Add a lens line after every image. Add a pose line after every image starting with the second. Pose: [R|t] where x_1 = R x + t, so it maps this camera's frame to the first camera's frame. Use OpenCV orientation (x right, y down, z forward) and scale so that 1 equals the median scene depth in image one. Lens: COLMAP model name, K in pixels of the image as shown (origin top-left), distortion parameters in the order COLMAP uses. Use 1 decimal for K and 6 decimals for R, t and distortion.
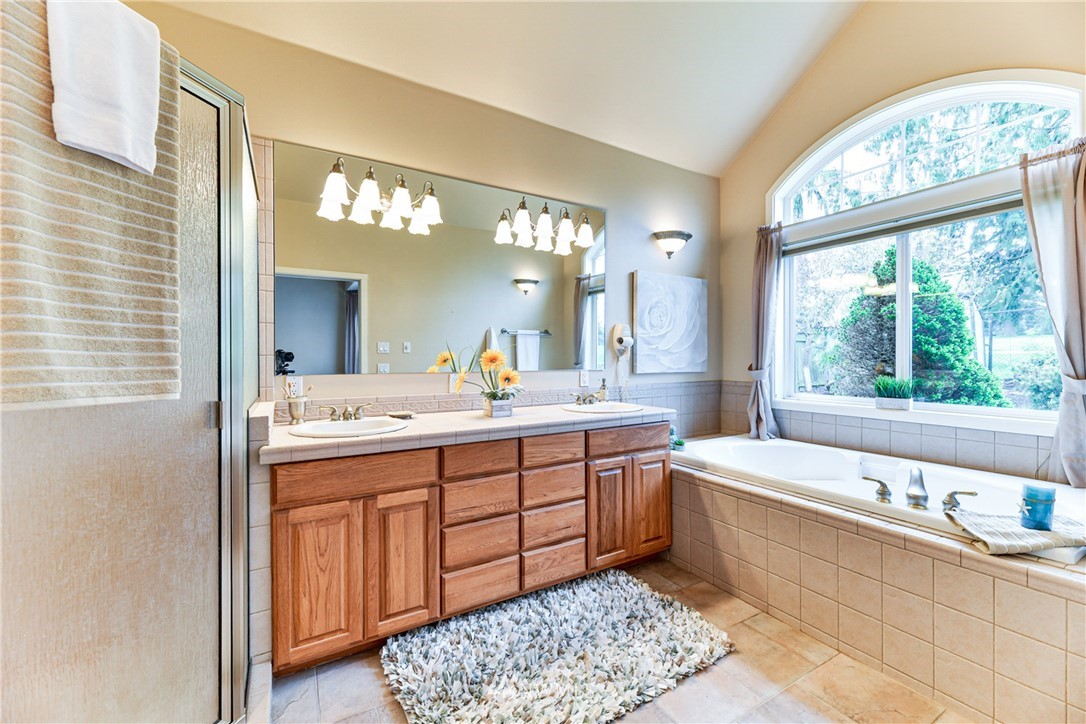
lens RADIAL K [[447.0, 0, 531.2], [0, 447.0, 359.4], [0, 0, 1]] dist [-0.001341, -0.000010]
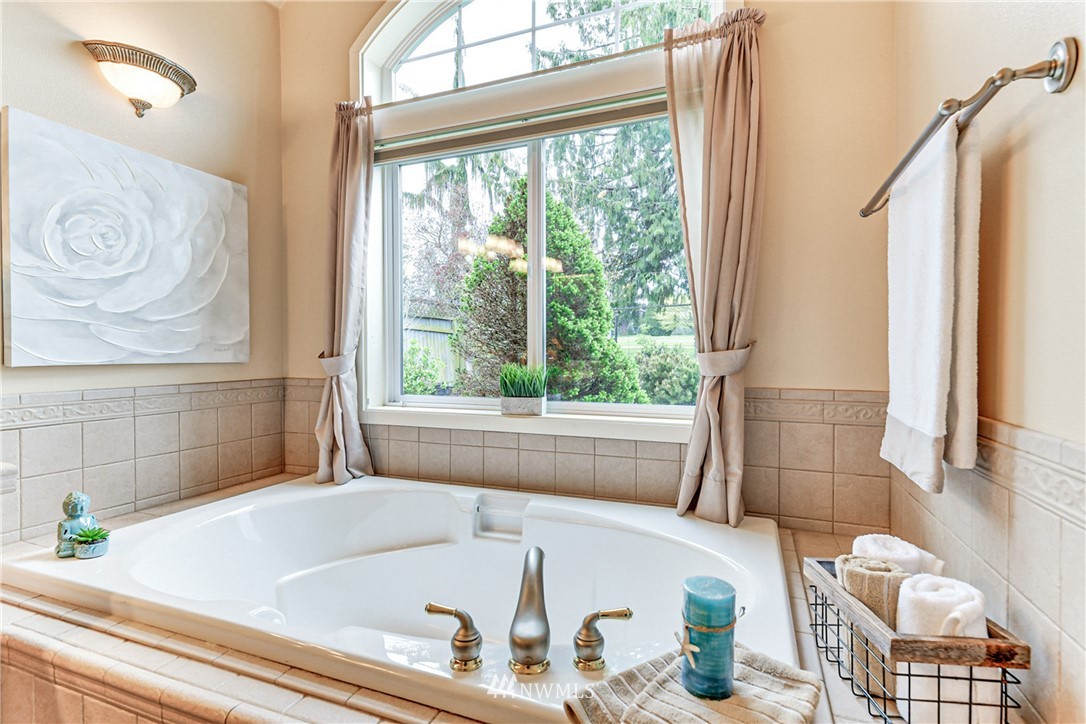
lens RADIAL K [[542.9, 0, 515.5], [0, 542.9, 357.6], [0, 0, 1]] dist [0.001822, 0.000358]
pose [[0.814263, -0.005975, 0.580466, 0.350375], [0.002164, 0.999971, 0.007257, 0.023351], [-0.580493, -0.004653, 0.814252, 0.371819]]
